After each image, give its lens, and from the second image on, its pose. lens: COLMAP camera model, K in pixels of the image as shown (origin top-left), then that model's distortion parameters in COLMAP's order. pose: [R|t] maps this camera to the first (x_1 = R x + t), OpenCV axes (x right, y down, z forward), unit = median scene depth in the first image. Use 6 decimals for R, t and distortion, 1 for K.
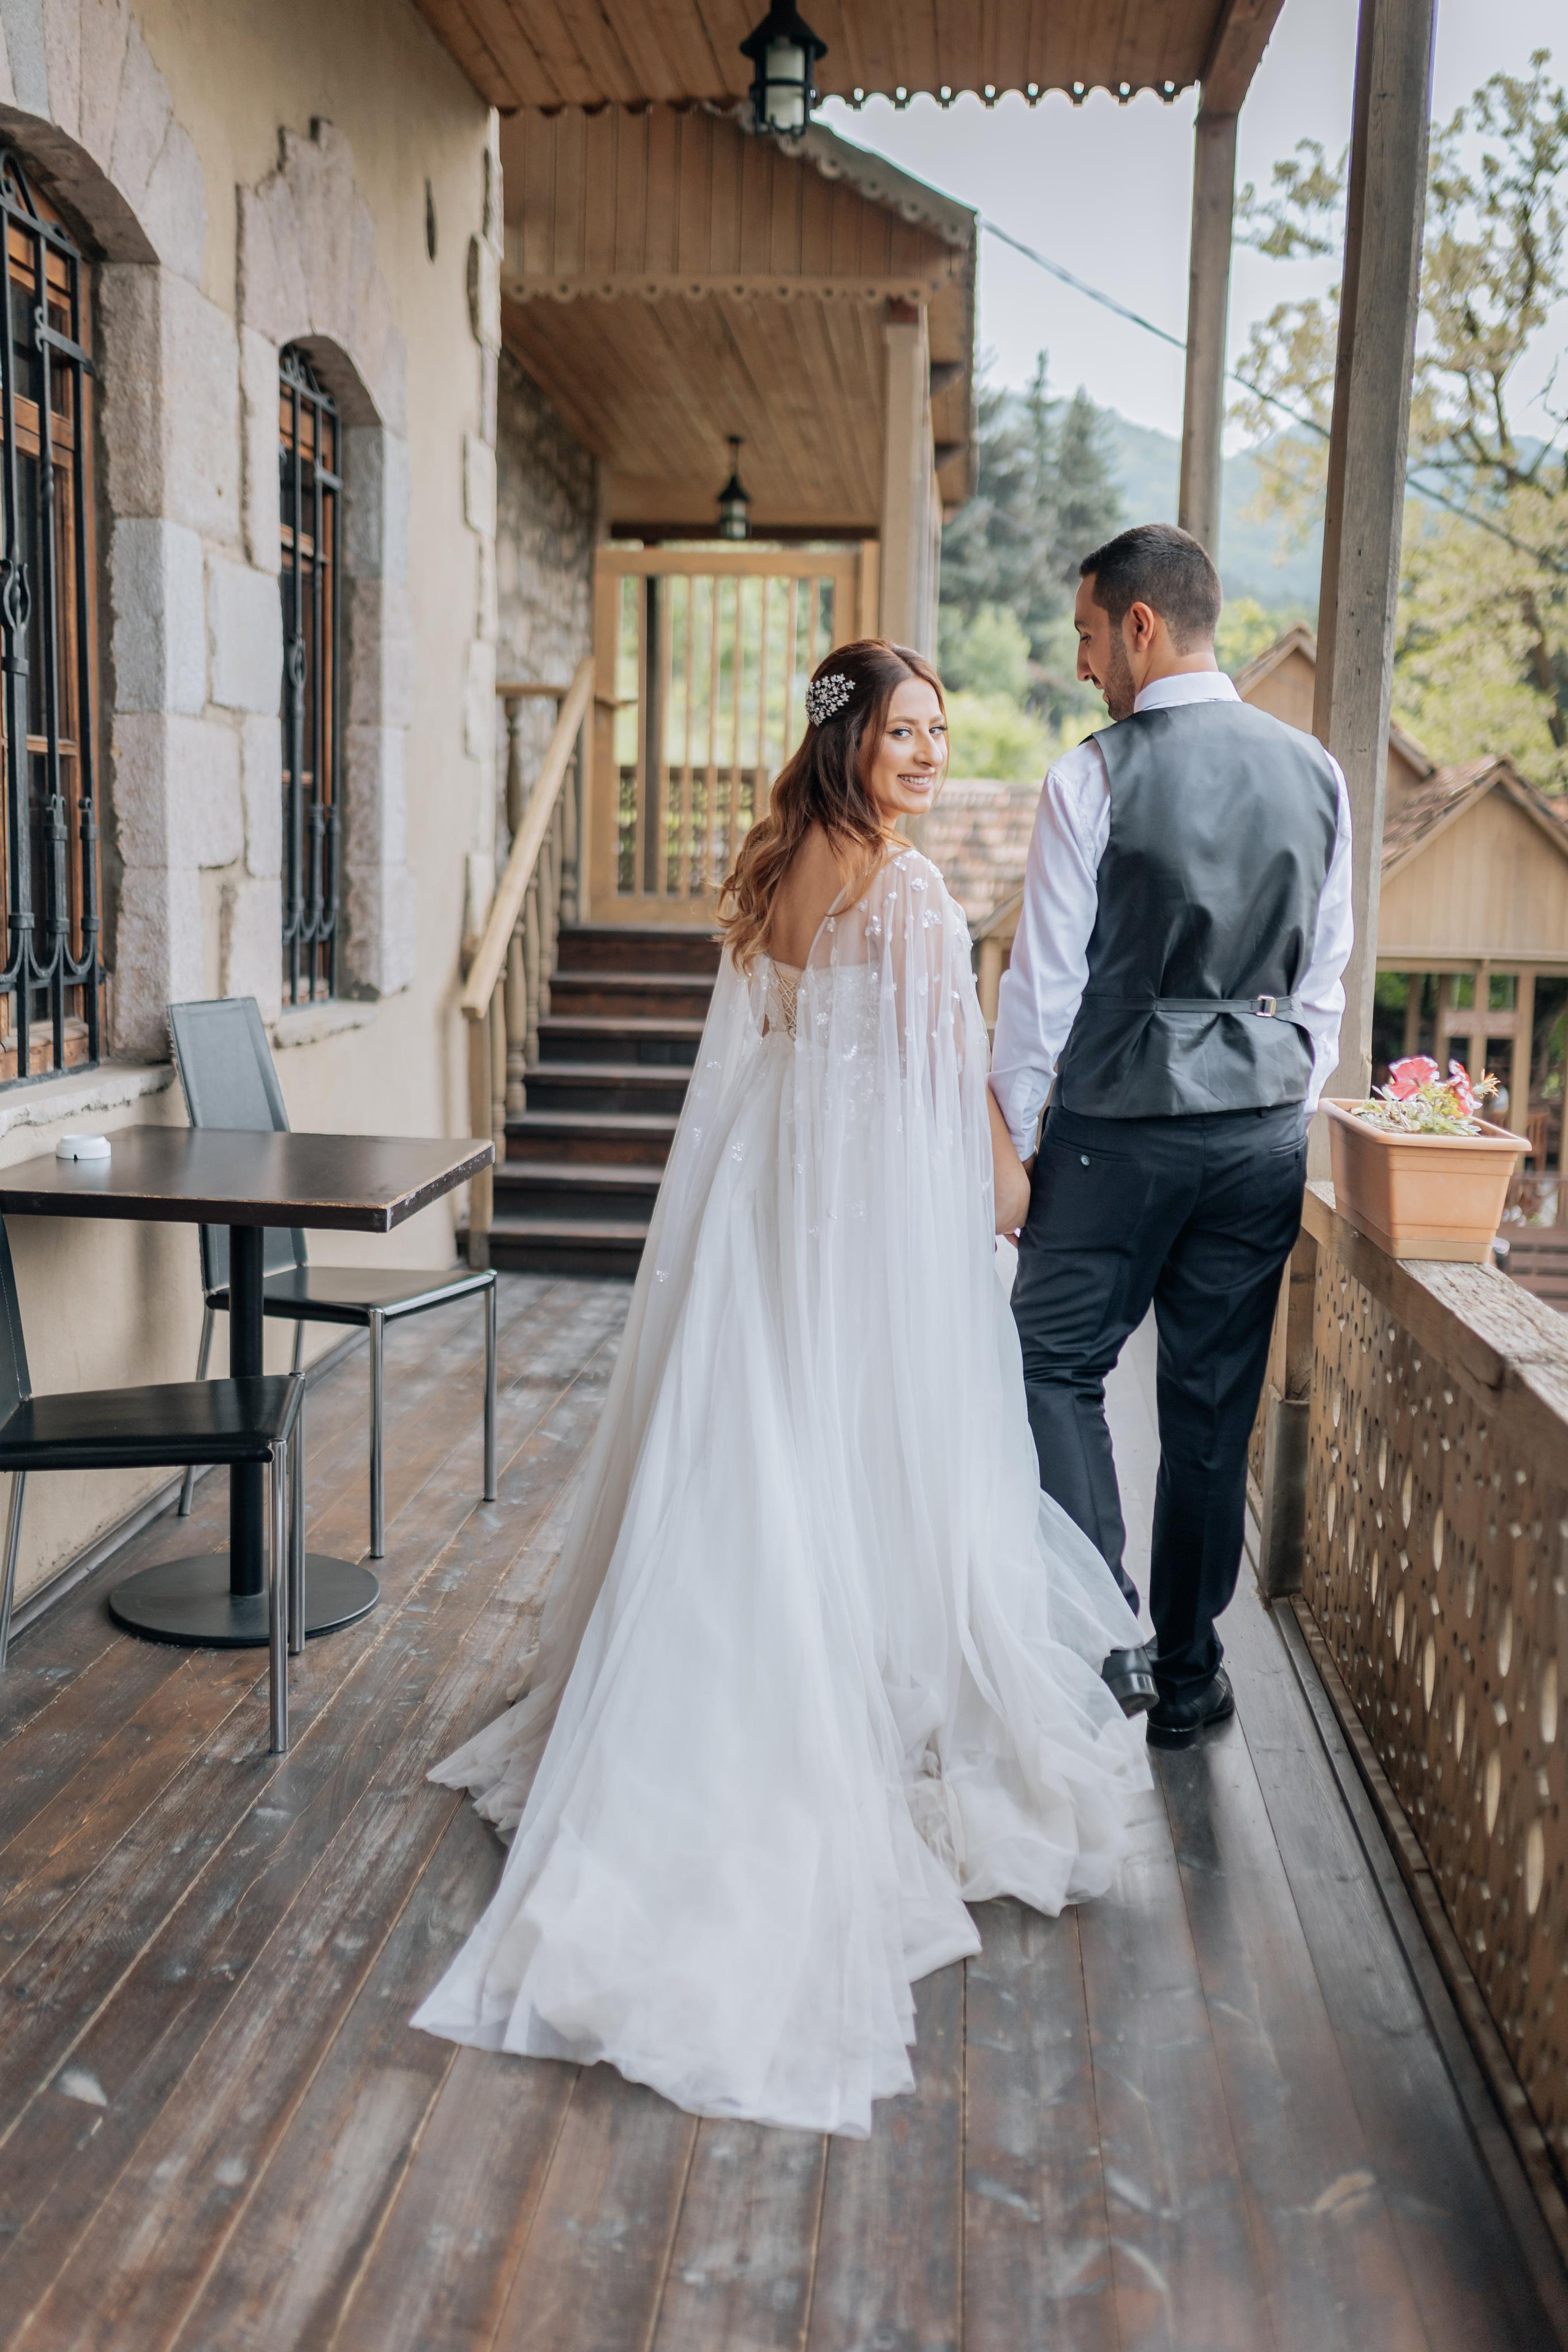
lens RADIAL K [[2290.1, 0, 784.0], [0, 2290.1, 1176.0], [0, 0, 1]] dist [-0.005250, 0.001693]
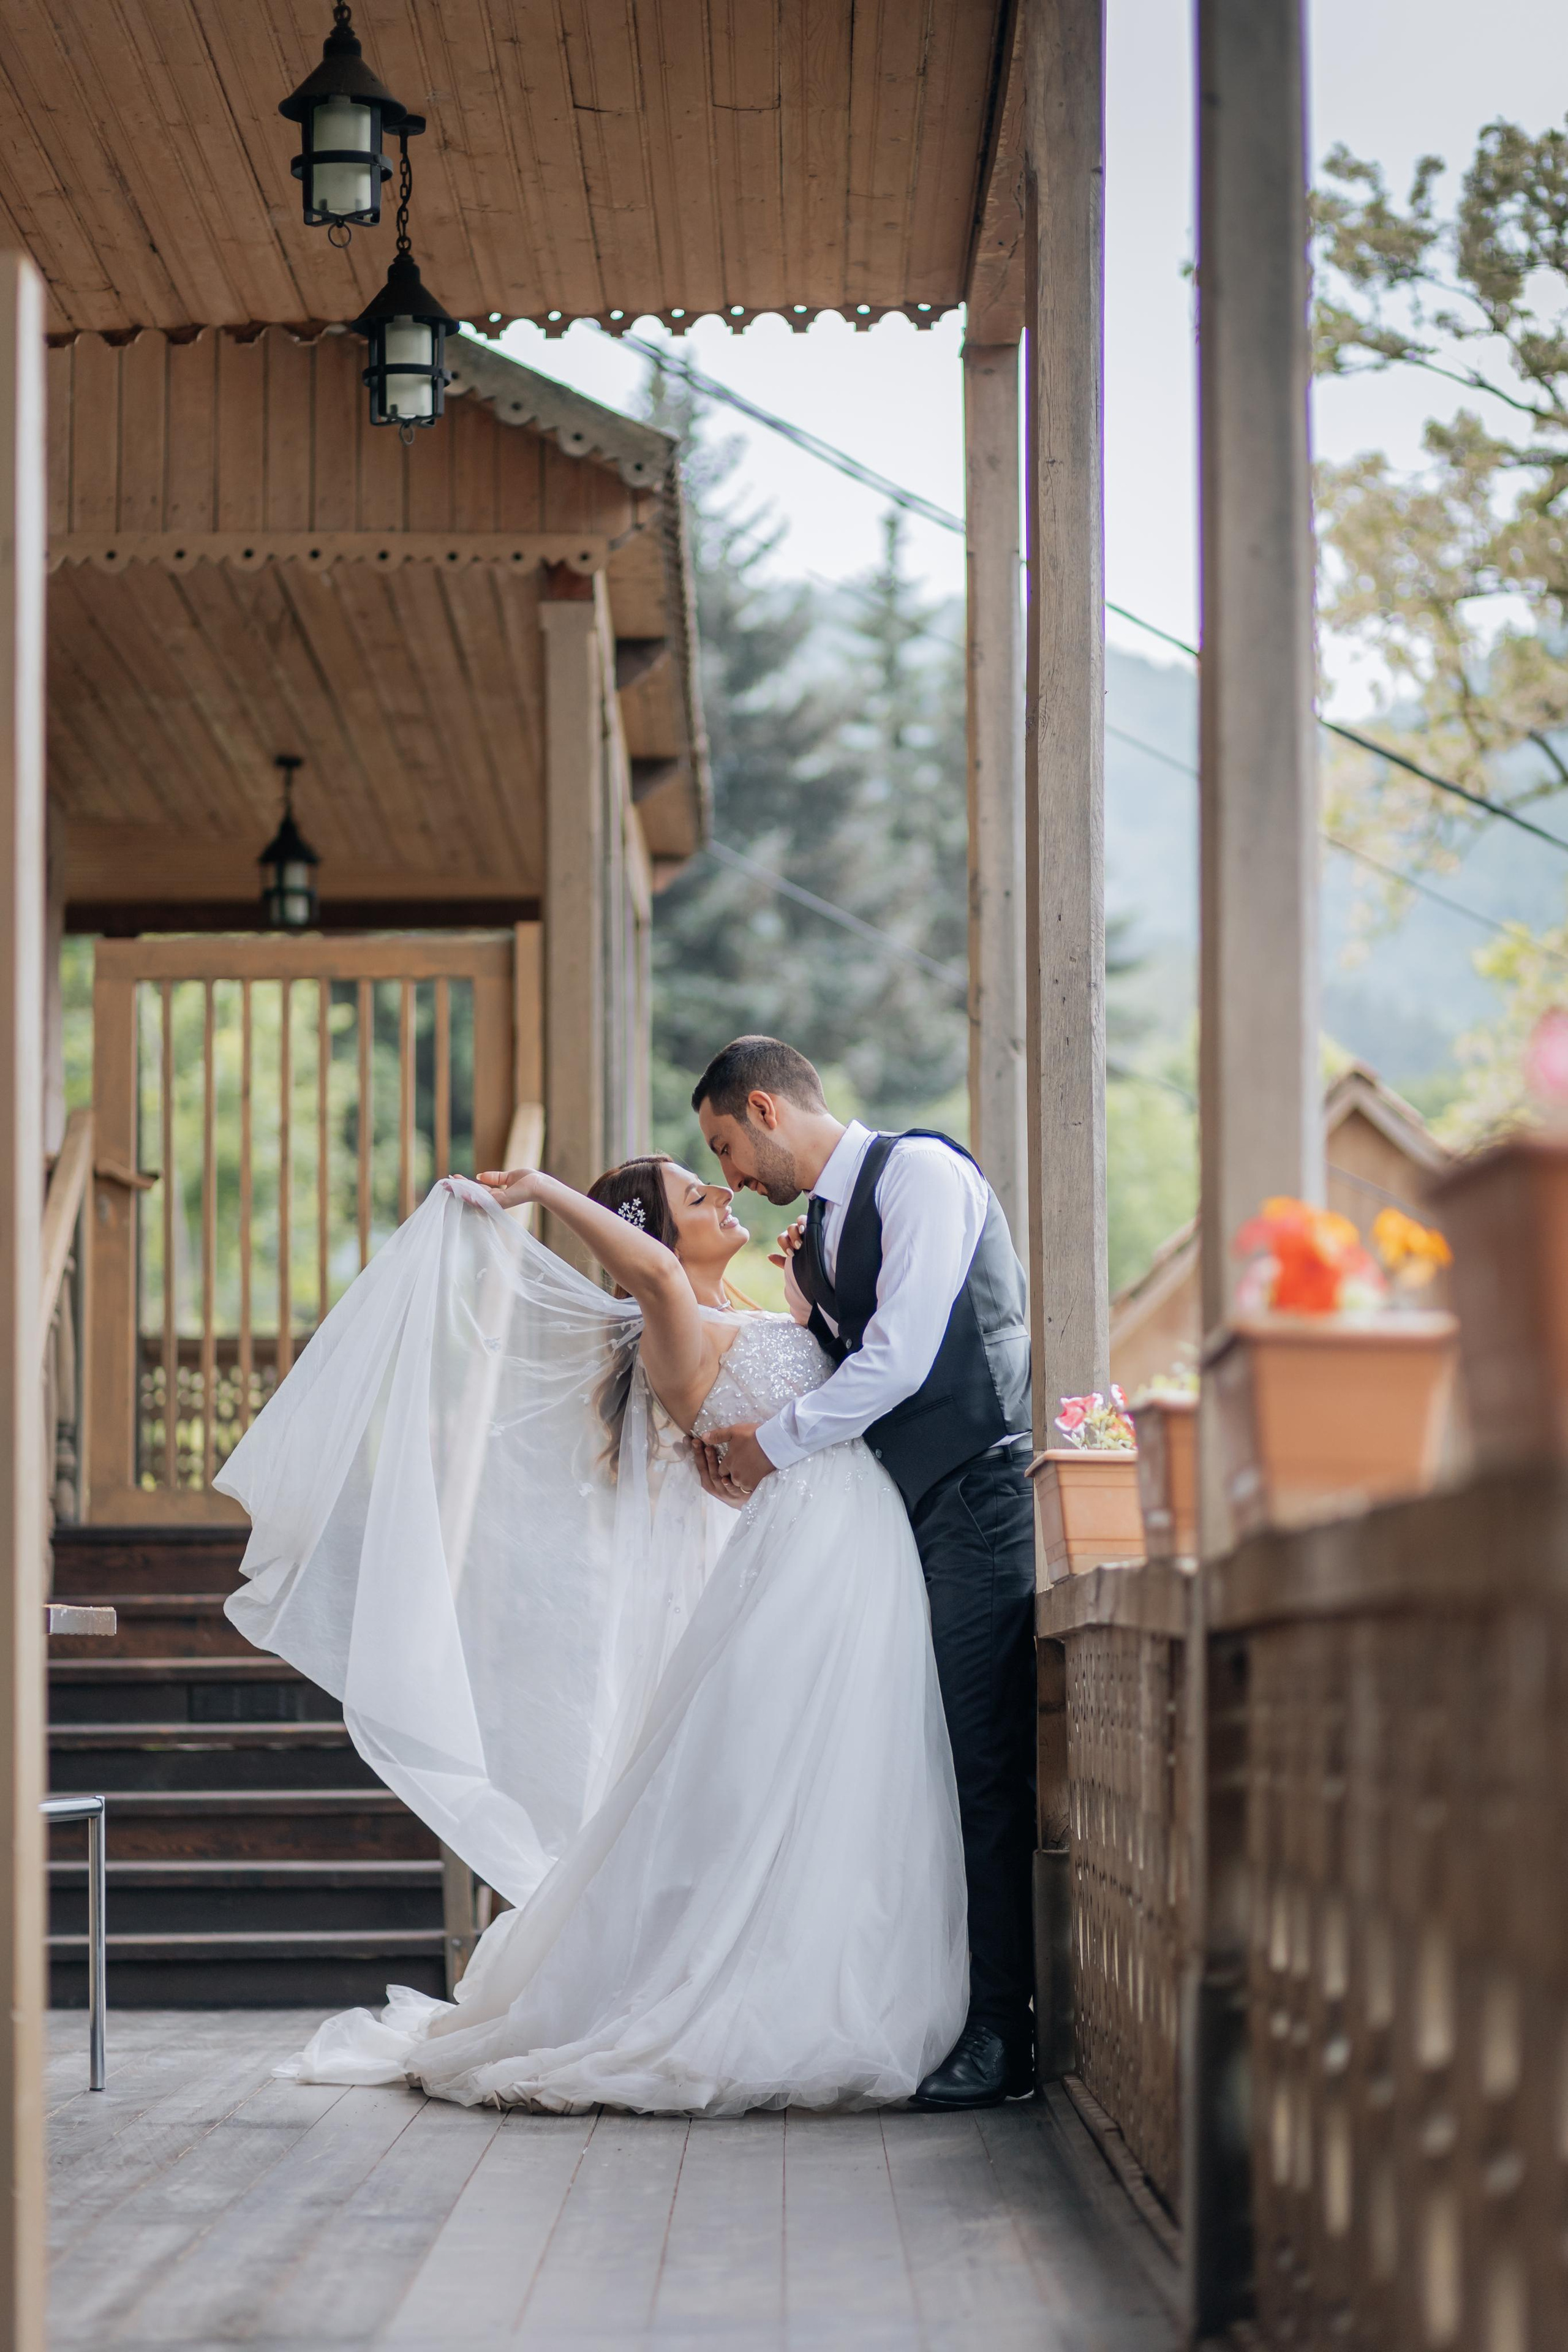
lens RADIAL K [[5783.6, 0, 784.0], [0, 5783.6, 1176.0], [0, 0, 1]] dist [0.030263, -0.334036]
pose [[0.996331, -0.024088, 0.082118, -0.025769], [0.042058, 0.973514, -0.224723, 0.158227], [-0.074530, 0.227353, 0.970956, -0.559940]]
